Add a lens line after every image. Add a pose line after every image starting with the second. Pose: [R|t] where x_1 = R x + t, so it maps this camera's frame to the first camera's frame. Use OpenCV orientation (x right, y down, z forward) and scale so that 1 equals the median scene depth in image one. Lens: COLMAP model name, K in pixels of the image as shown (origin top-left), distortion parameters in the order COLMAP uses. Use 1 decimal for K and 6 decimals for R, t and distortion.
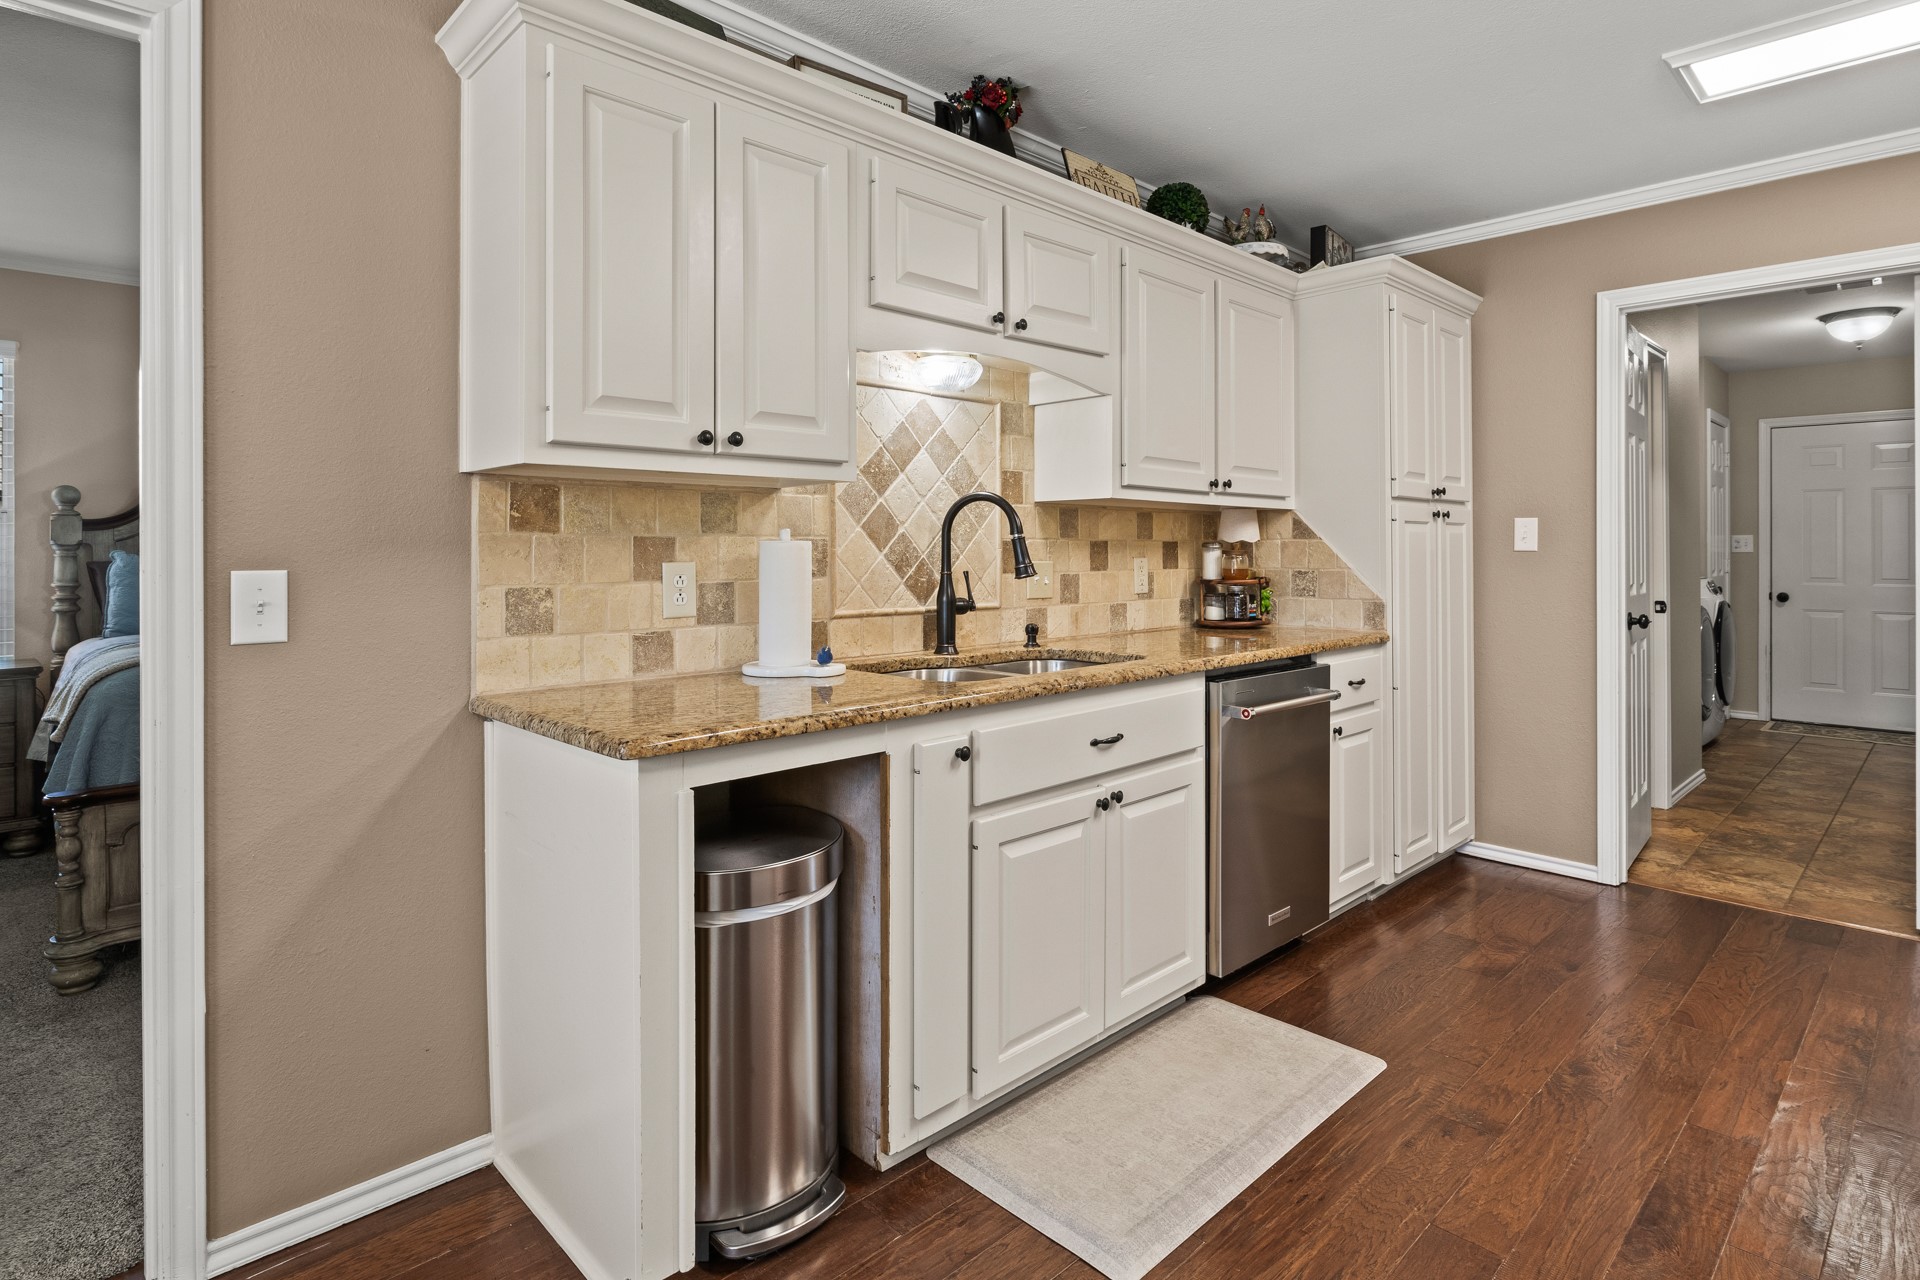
lens RADIAL K [[989.6, 0, 967.1], [0, 989.6, 555.1], [0, 0, 1]] dist [-0.010125, -0.000278]
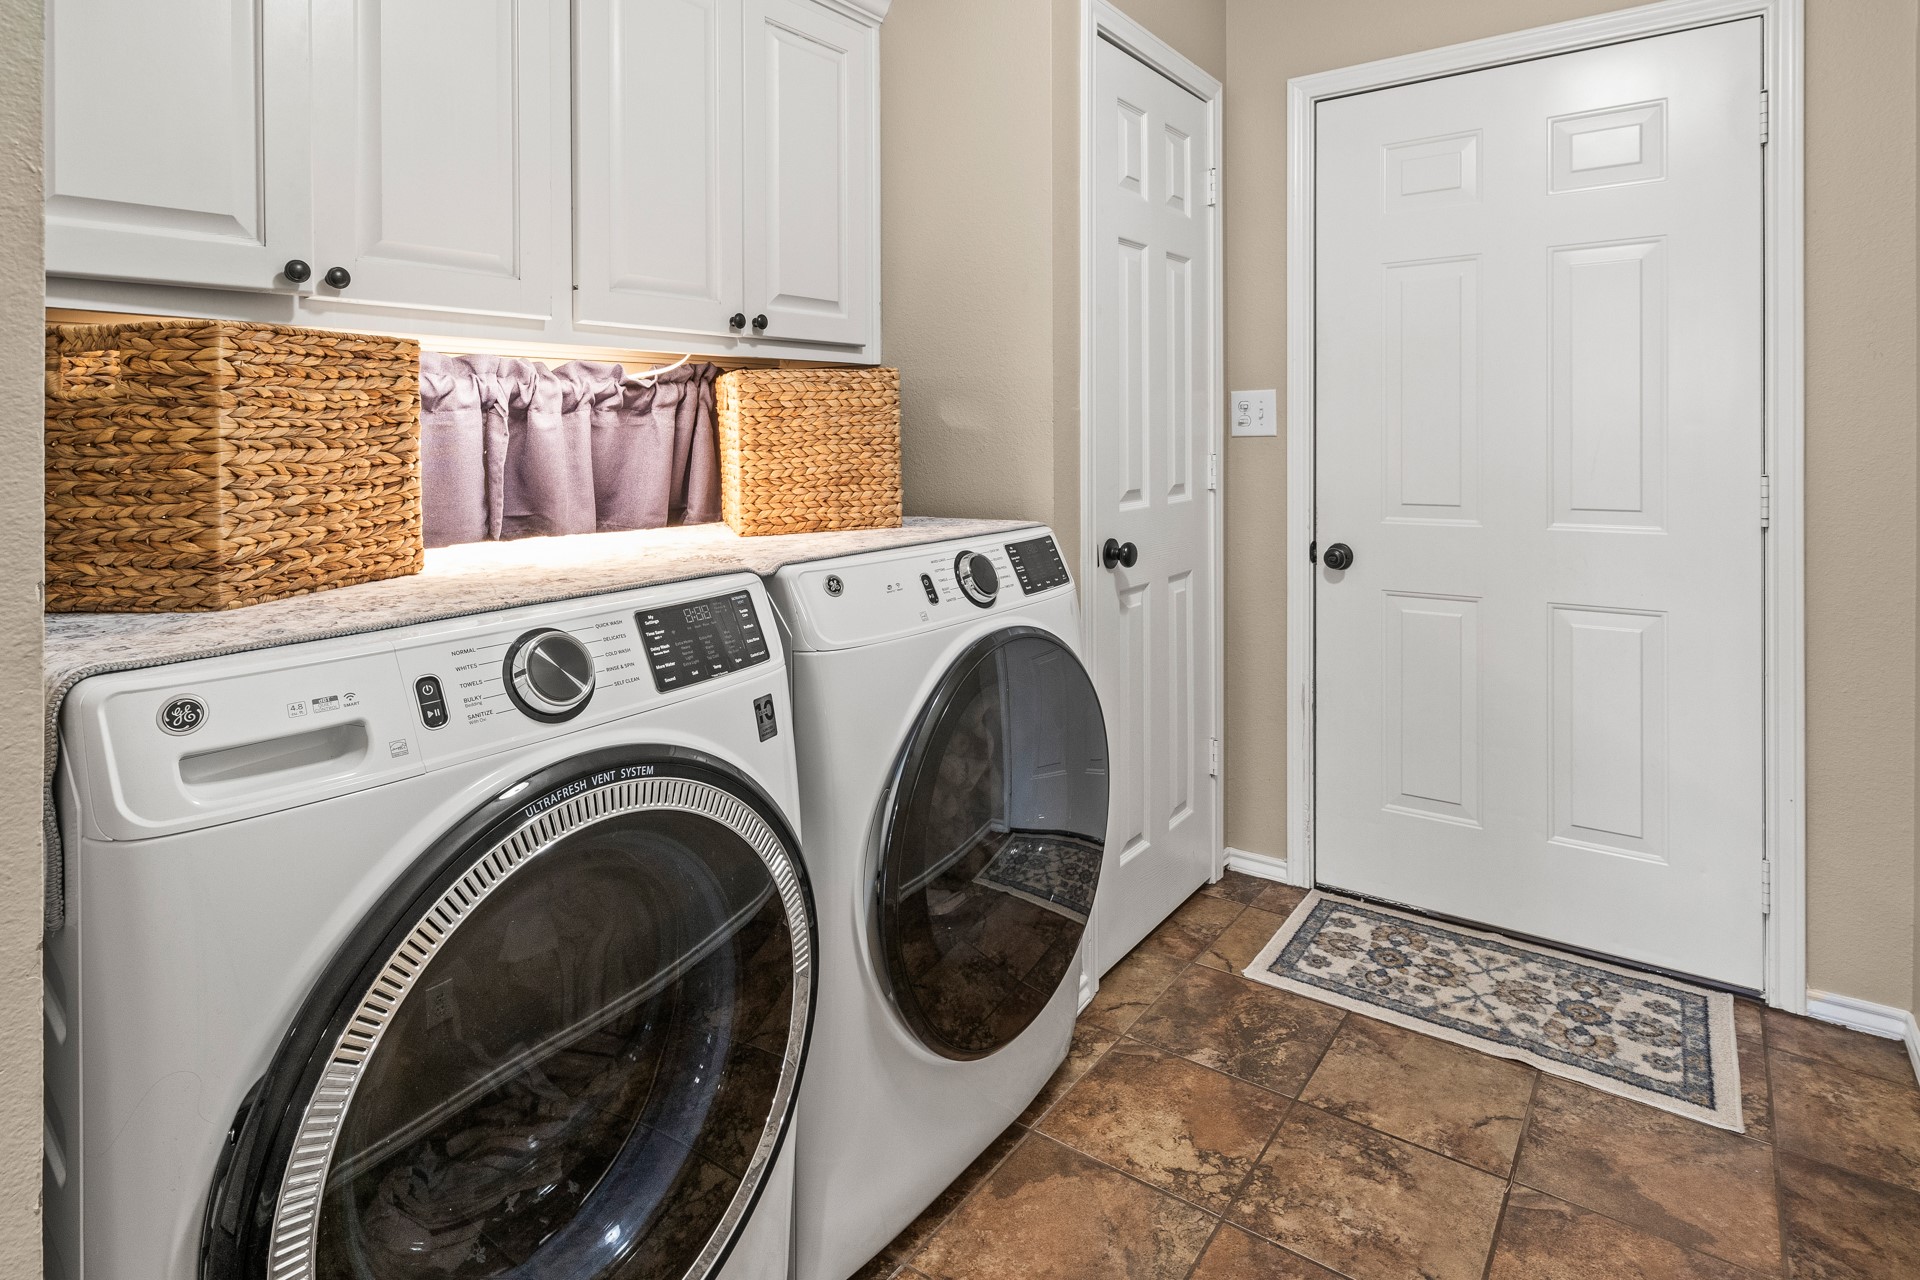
lens RADIAL K [[989.6, 0, 968.5], [0, 989.6, 464.4], [0, 0, 1]] dist [-0.010125, -0.000278]
pose [[0.987117, -0.022343, 0.158433, 0.633180], [0.018972, 0.999561, 0.022755, -0.002580], [-0.158872, -0.019456, 0.987107, 0.655007]]
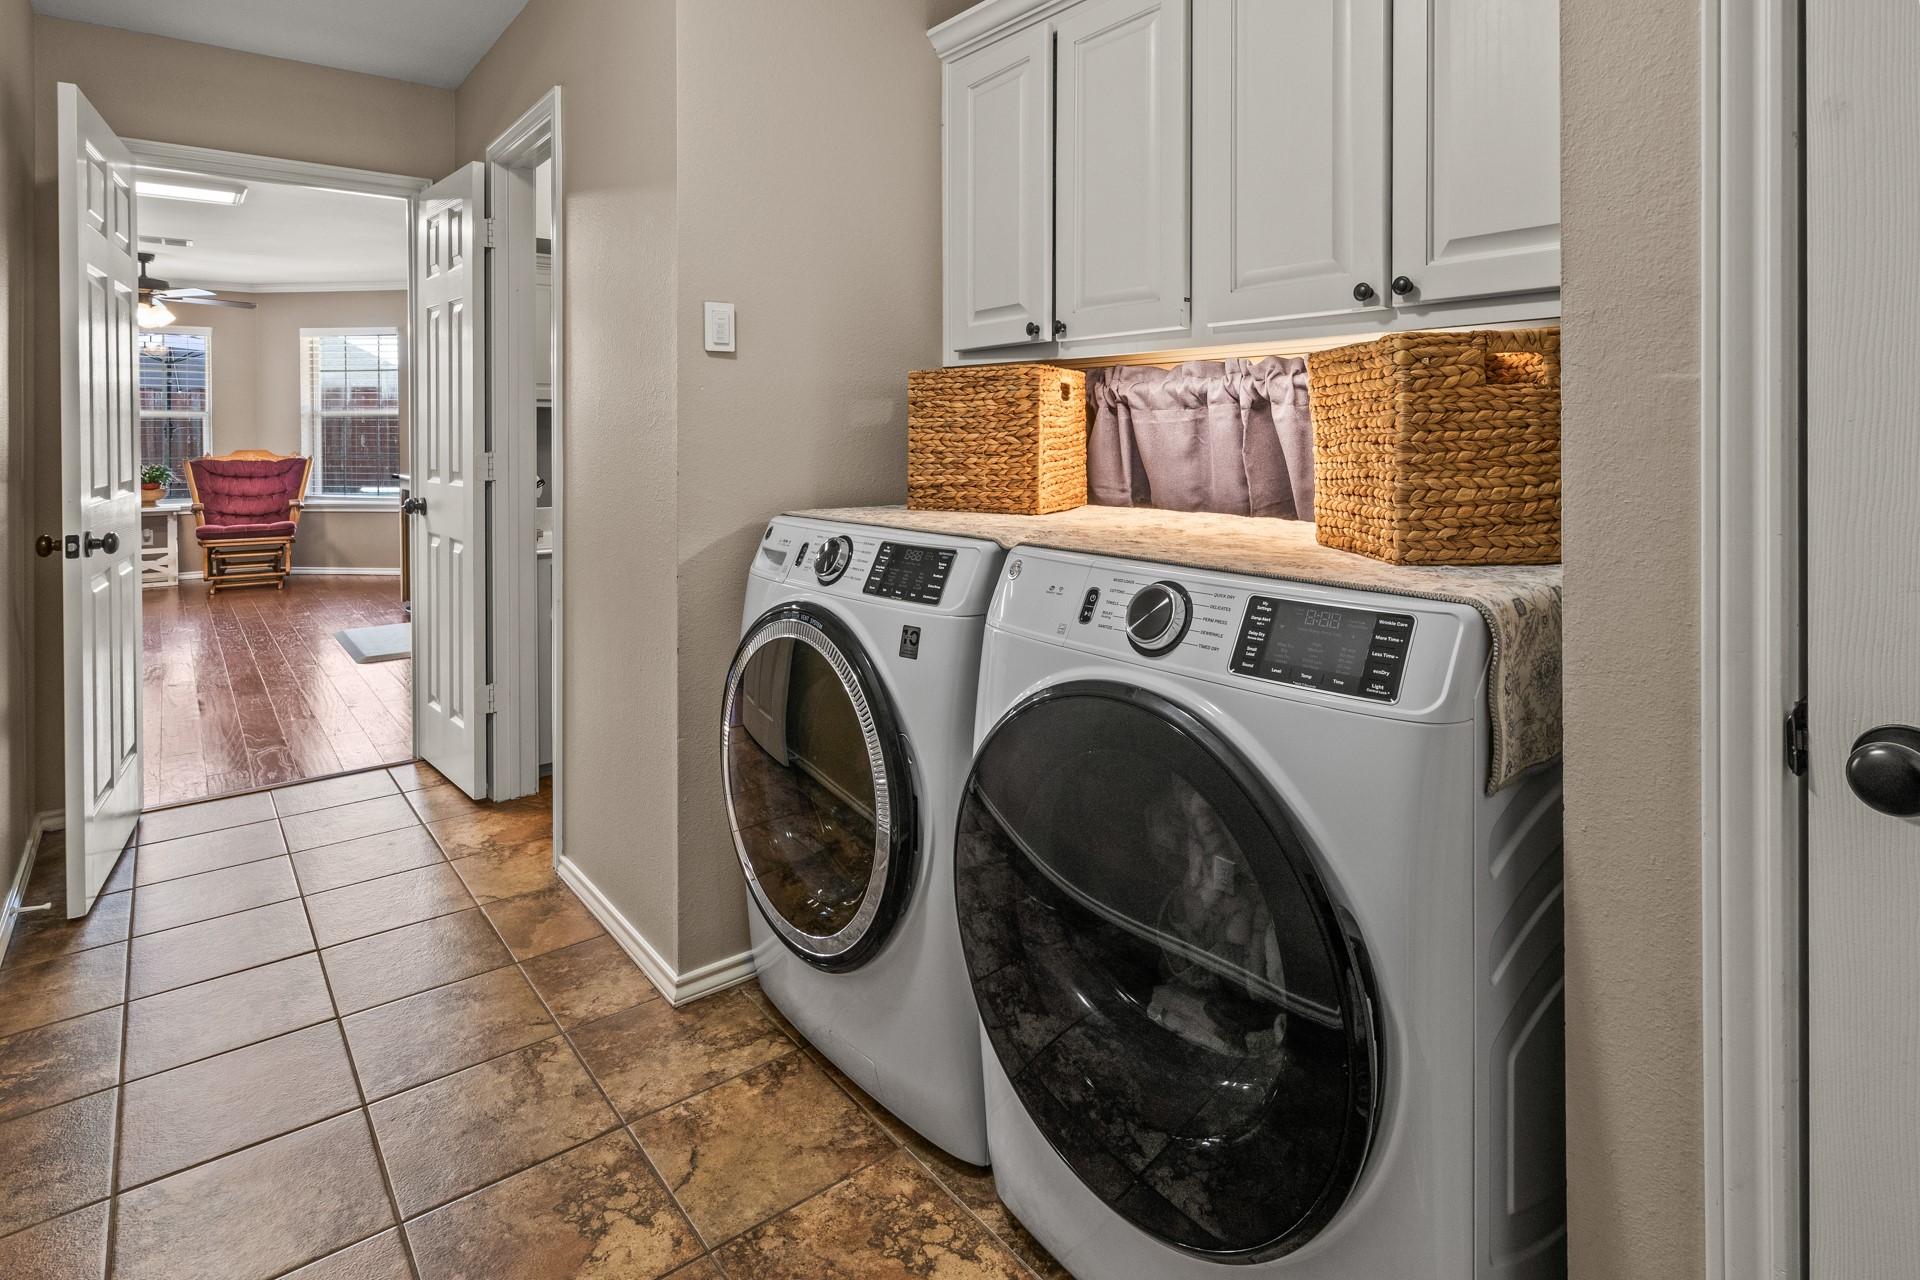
lens RADIAL K [[989.6, 0, 990.0], [0, 989.6, 437.2], [0, 0, 1]] dist [-0.010125, -0.000278]
pose [[-0.073509, 0.016325, -0.997161, 0.927147], [0.005892, 0.999856, 0.015935, -0.008670], [0.997277, -0.004703, -0.073595, 0.933053]]
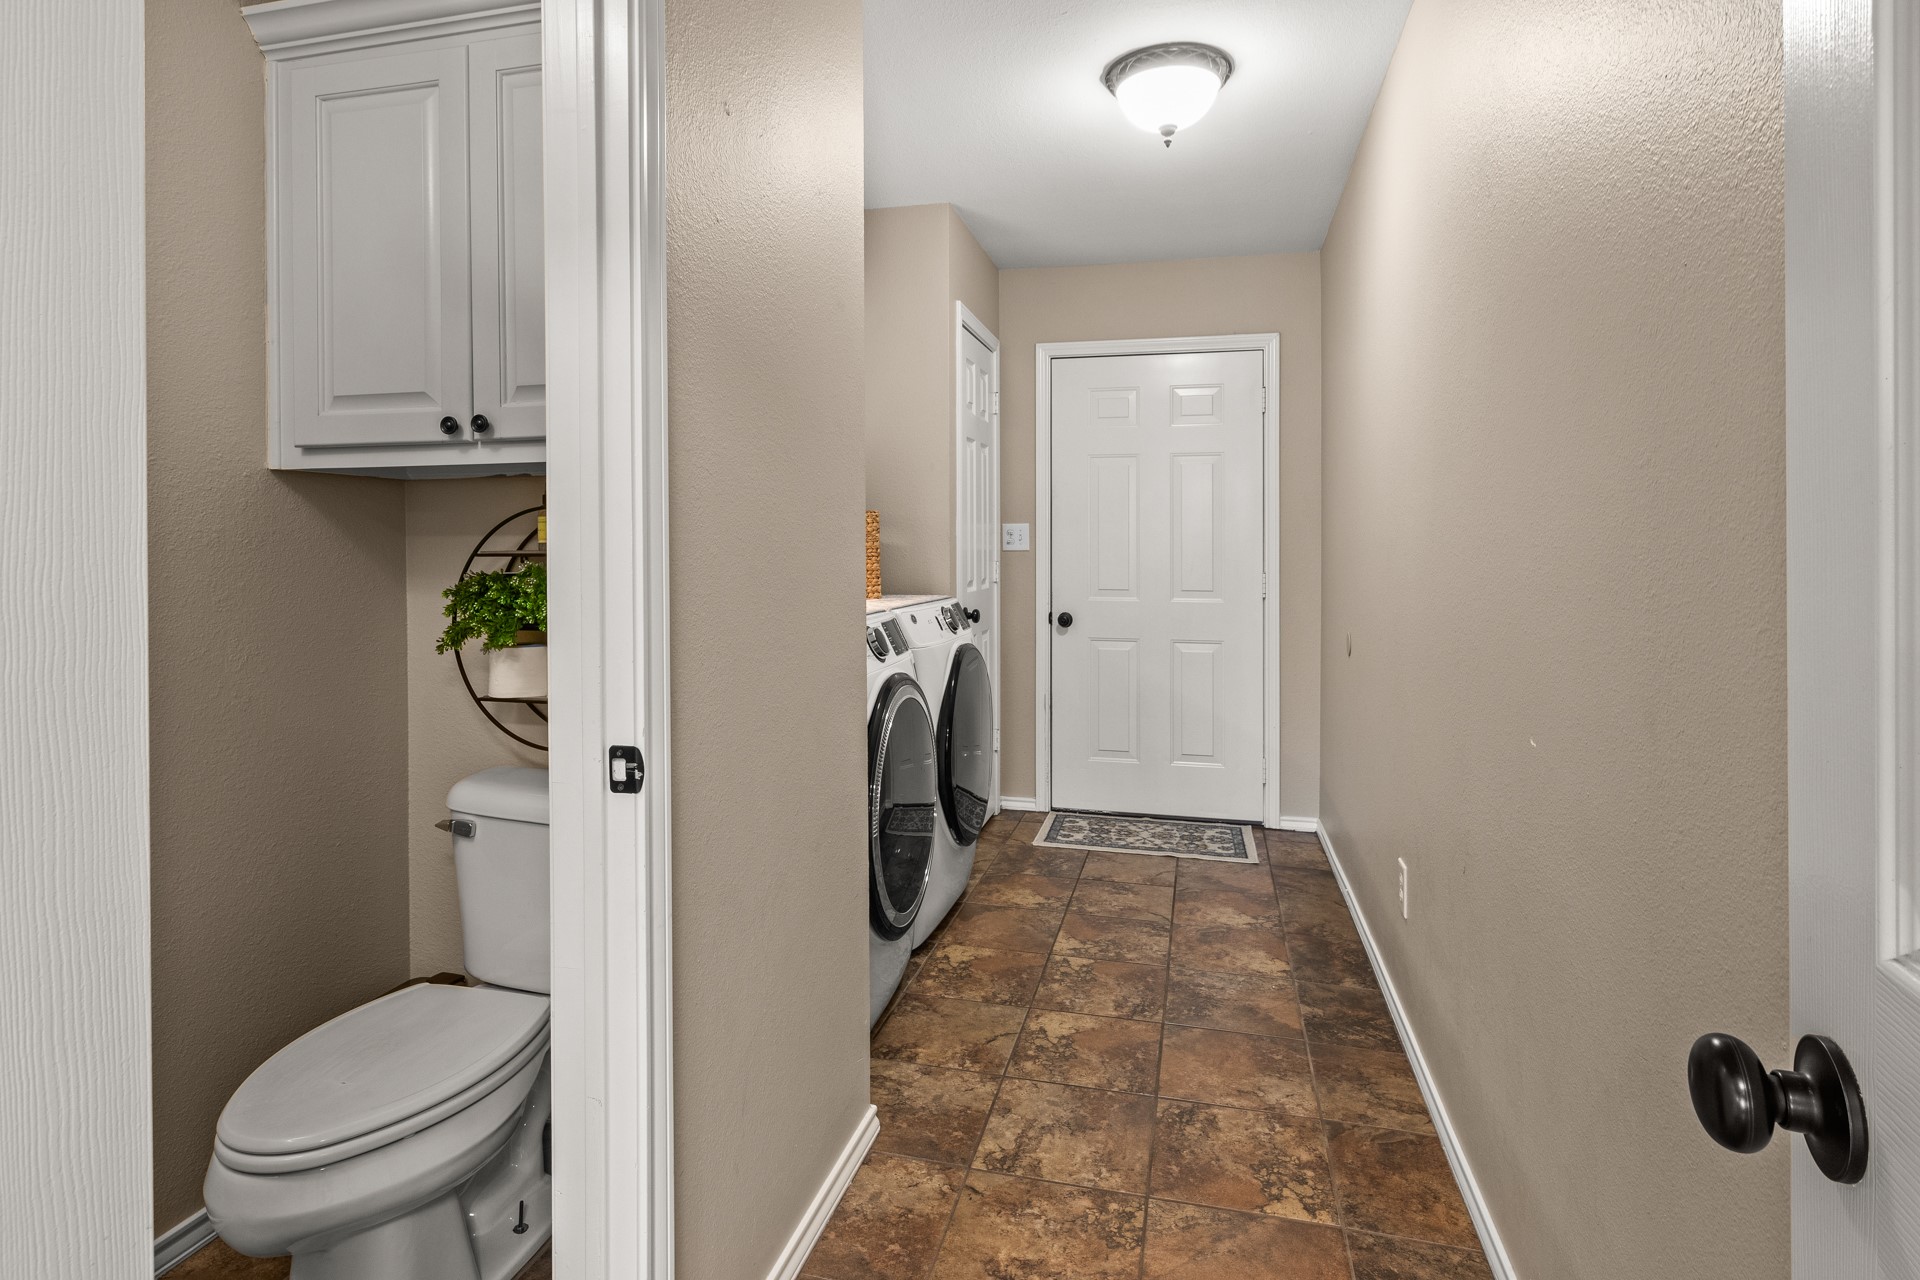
lens RADIAL K [[989.6, 0, 953.7], [0, 989.6, 562.7], [0, 0, 1]] dist [-0.010125, -0.000278]
pose [[0.850418, -0.009384, 0.526024, 0.423238], [0.002424, 0.999900, 0.013919, -0.003946], [-0.526102, -0.010562, 0.850356, 0.482286]]
